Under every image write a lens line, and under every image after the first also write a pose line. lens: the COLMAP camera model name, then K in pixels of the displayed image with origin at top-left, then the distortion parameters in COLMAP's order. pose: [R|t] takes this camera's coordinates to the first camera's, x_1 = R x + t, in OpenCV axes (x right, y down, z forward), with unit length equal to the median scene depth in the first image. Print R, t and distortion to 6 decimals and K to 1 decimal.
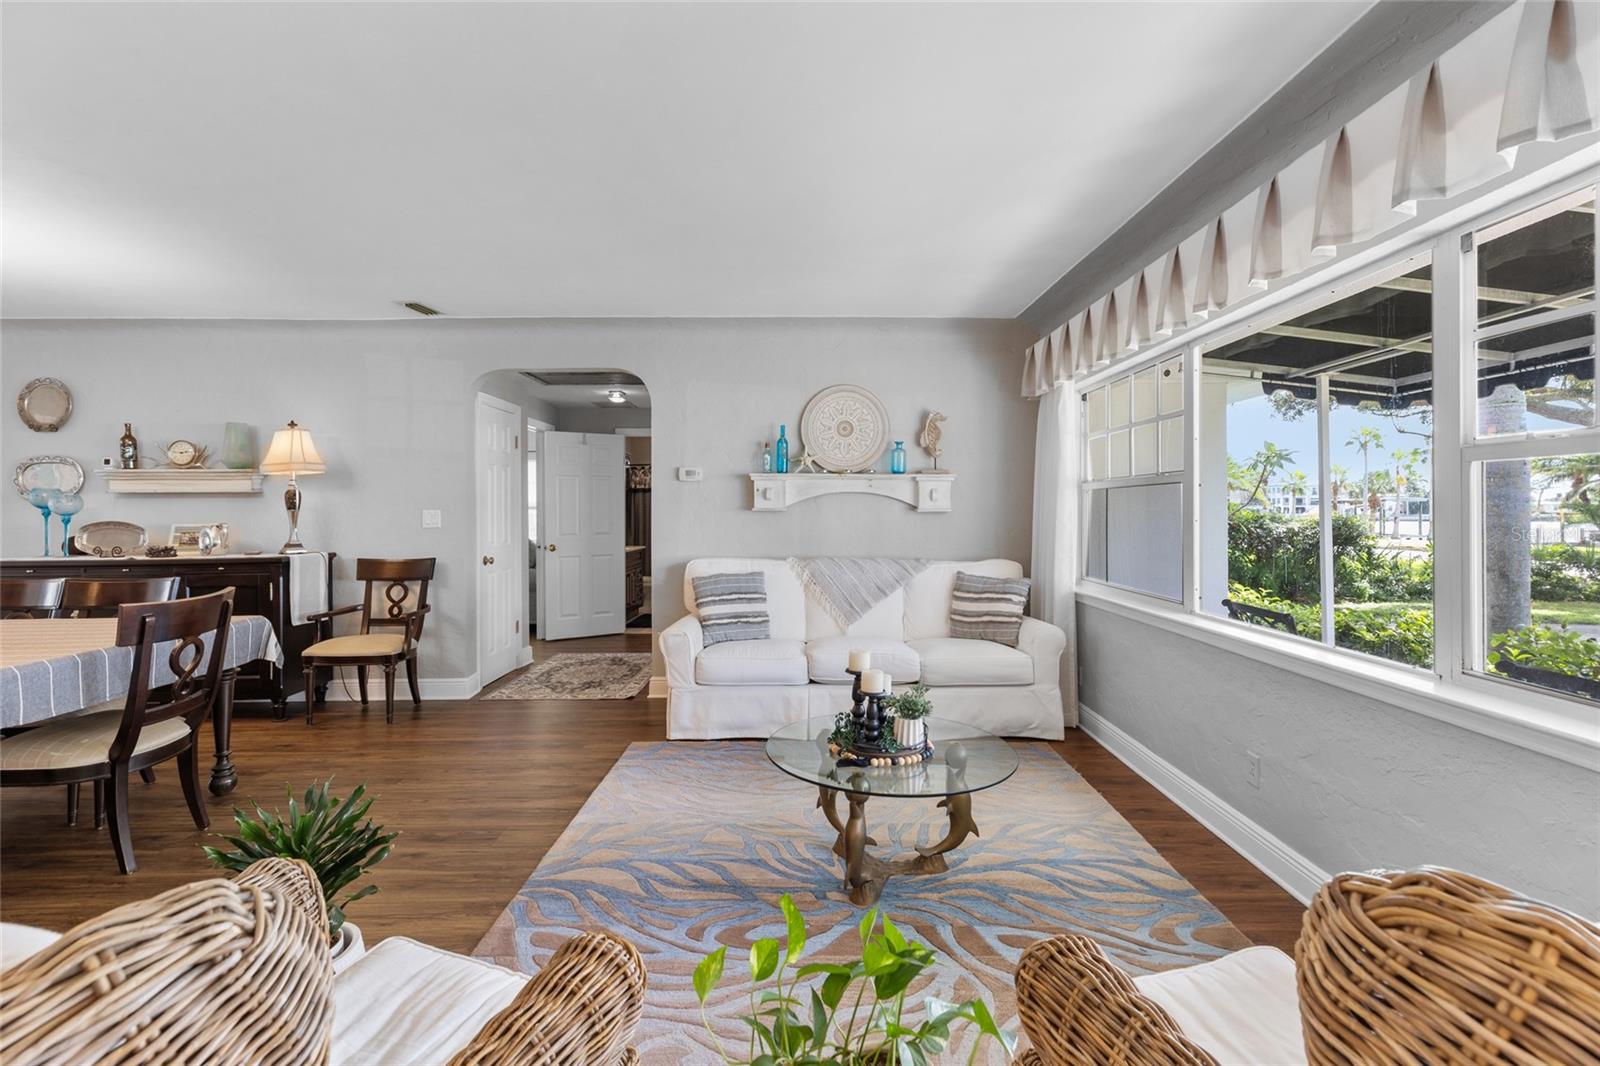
lens RADIAL K [[721.6, 0, 805.9], [0, 721.6, 506.2], [0, 0, 1]] dist [0.007479, -0.001120]
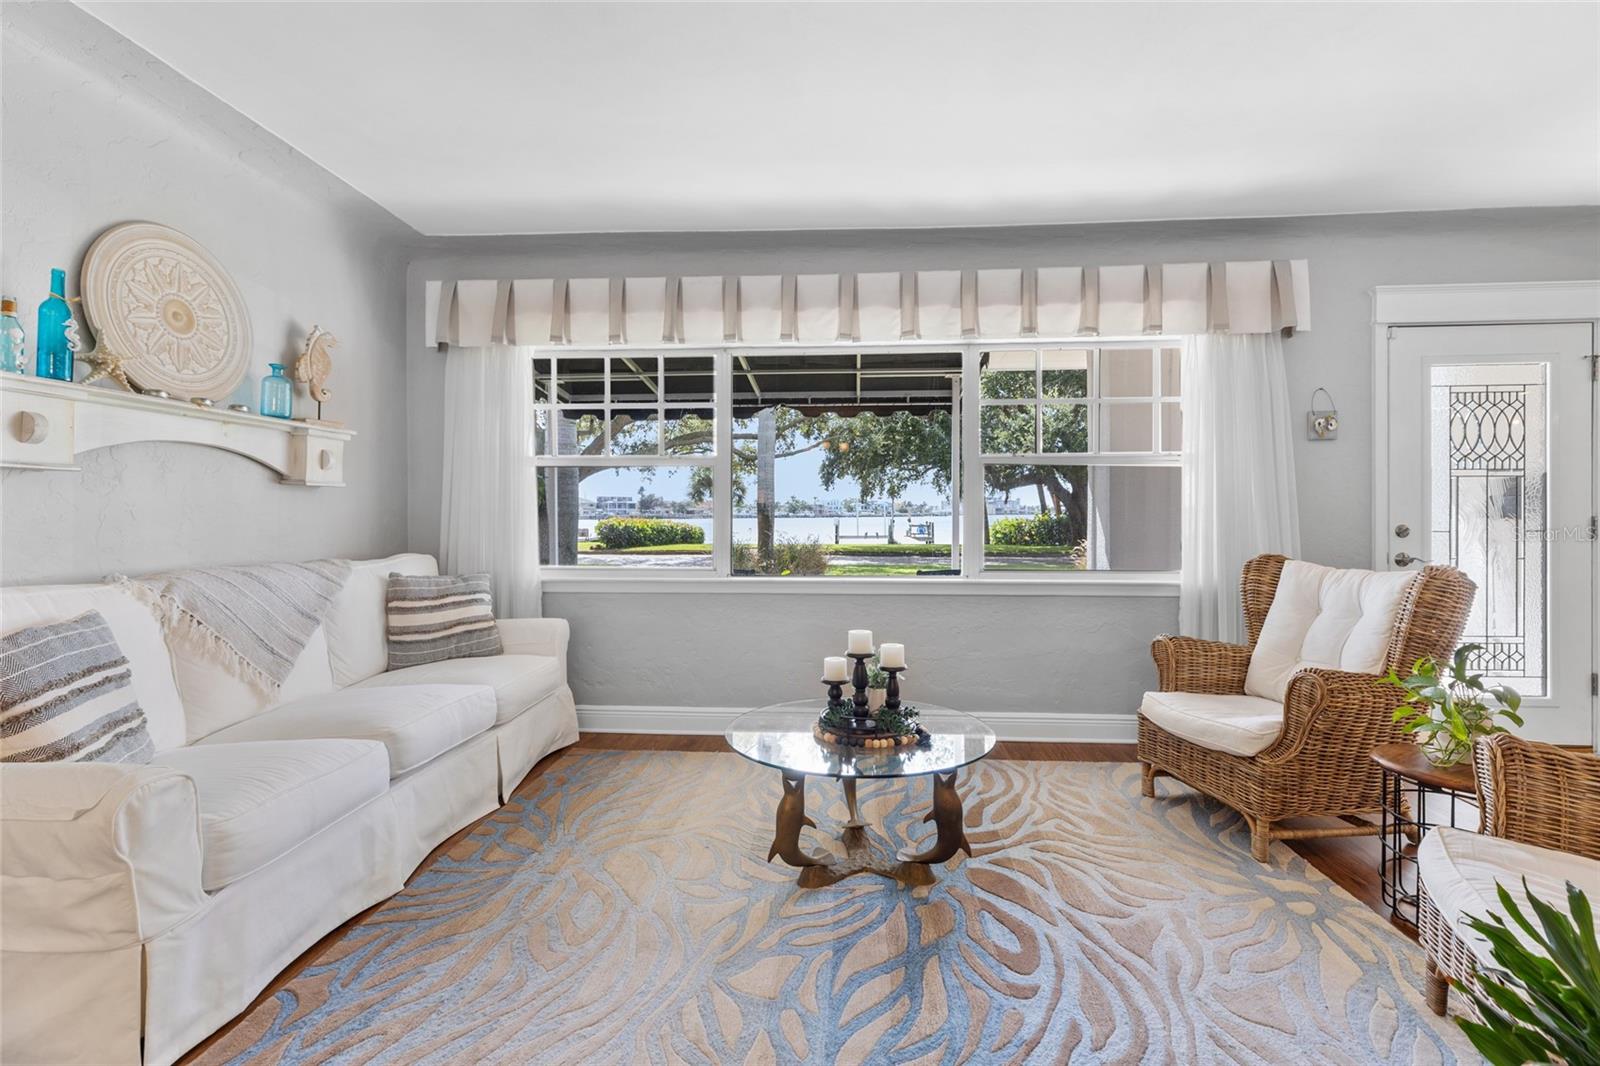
lens RADIAL K [[721.6, 0, 802.4], [0, 721.6, 509.7], [0, 0, 1]] dist [0.007479, -0.001120]
pose [[0.068793, 0.004776, 0.997619, -0.446572], [-0.006740, 0.999968, -0.004322, 0.029249], [-0.997608, -0.006427, 0.068823, 0.548339]]
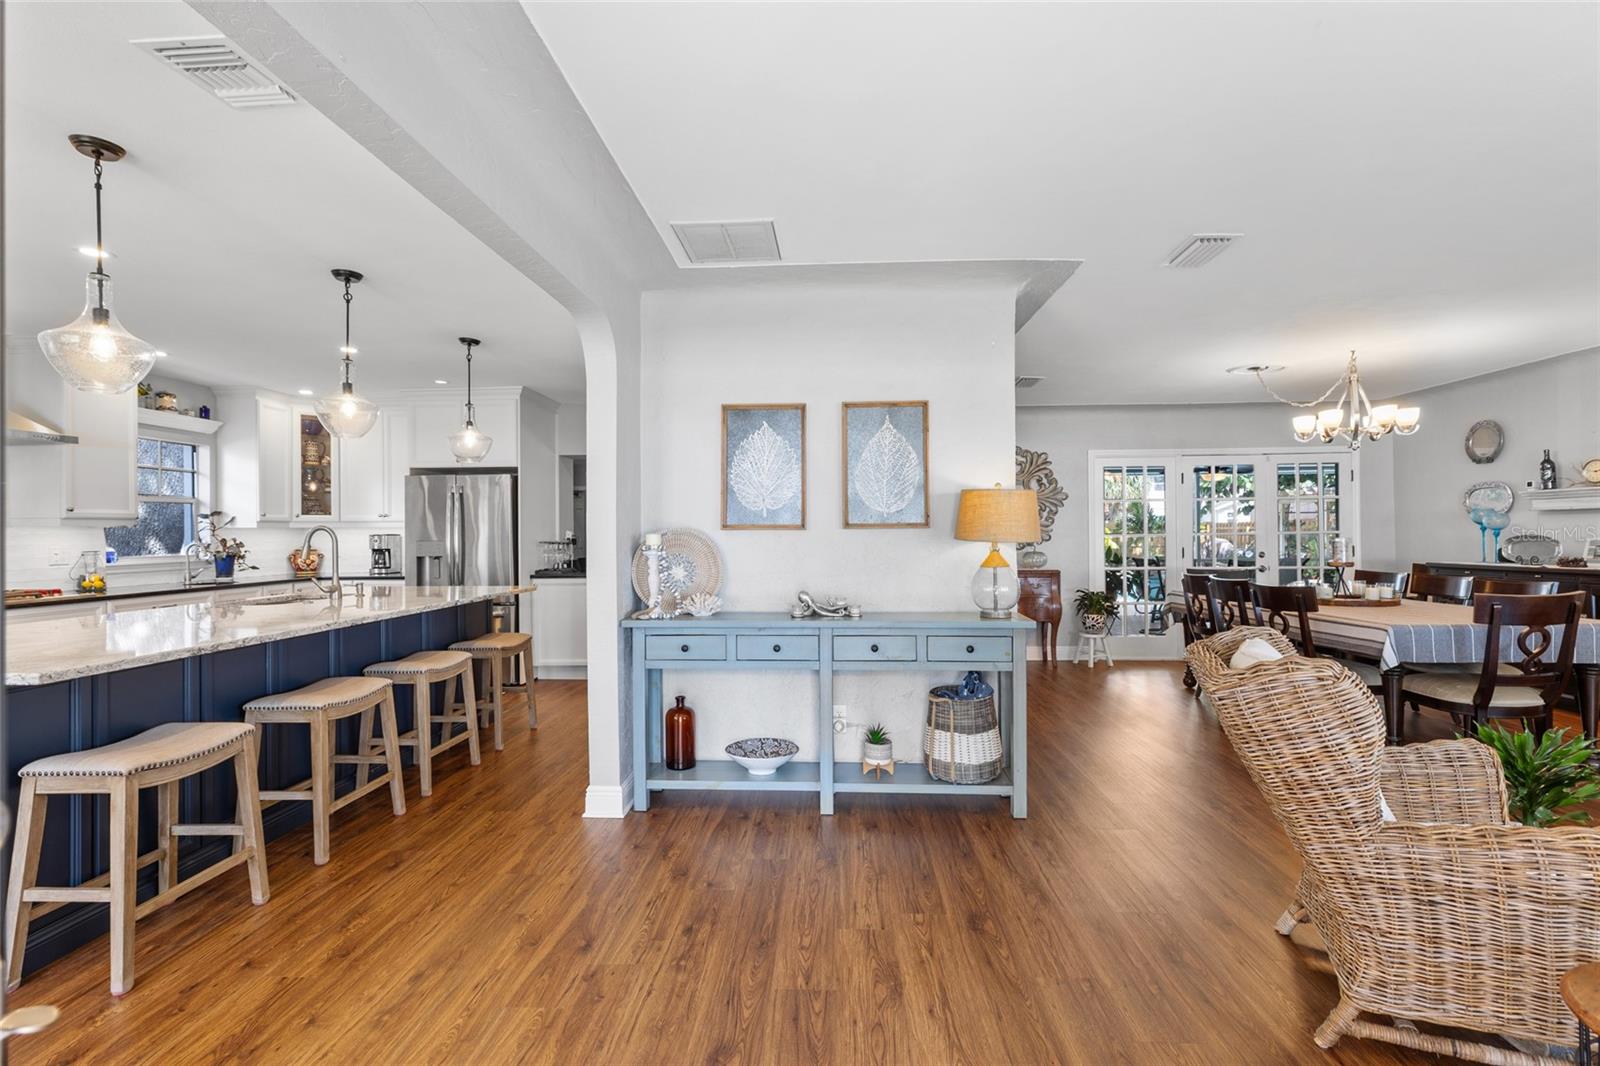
lens RADIAL K [[721.6, 0, 805.9], [0, 721.6, 532.7], [0, 0, 1]] dist [0.007479, -0.001120]
pose [[-0.047713, 0.001484, -0.998860, 0.276199], [0.015640, 0.999877, 0.000739, -0.001927], [0.998739, -0.015587, -0.047730, -0.119347]]
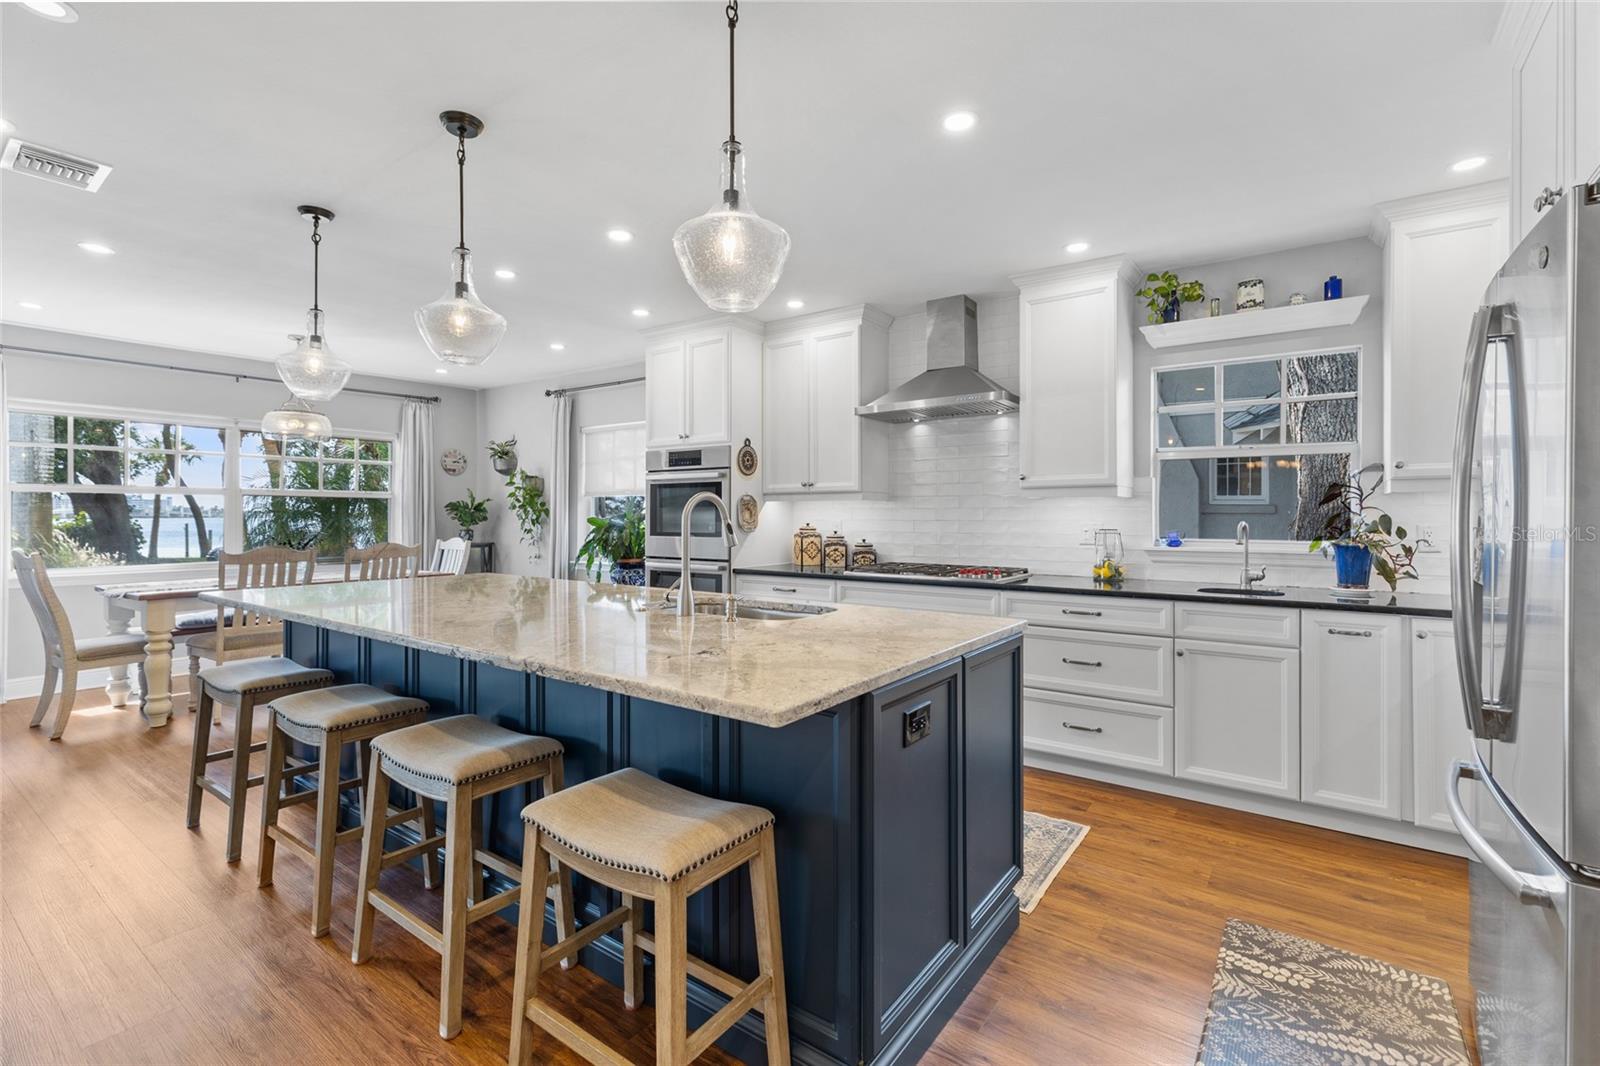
lens RADIAL K [[721.6, 0, 791.8], [0, 721.6, 518.8], [0, 0, 1]] dist [0.007479, -0.001120]
pose [[-0.802660, -0.004719, 0.596418, -0.906938], [-0.004823, 0.999987, 0.001421, -0.001795], [-0.596417, -0.001736, -0.802673, -0.344646]]
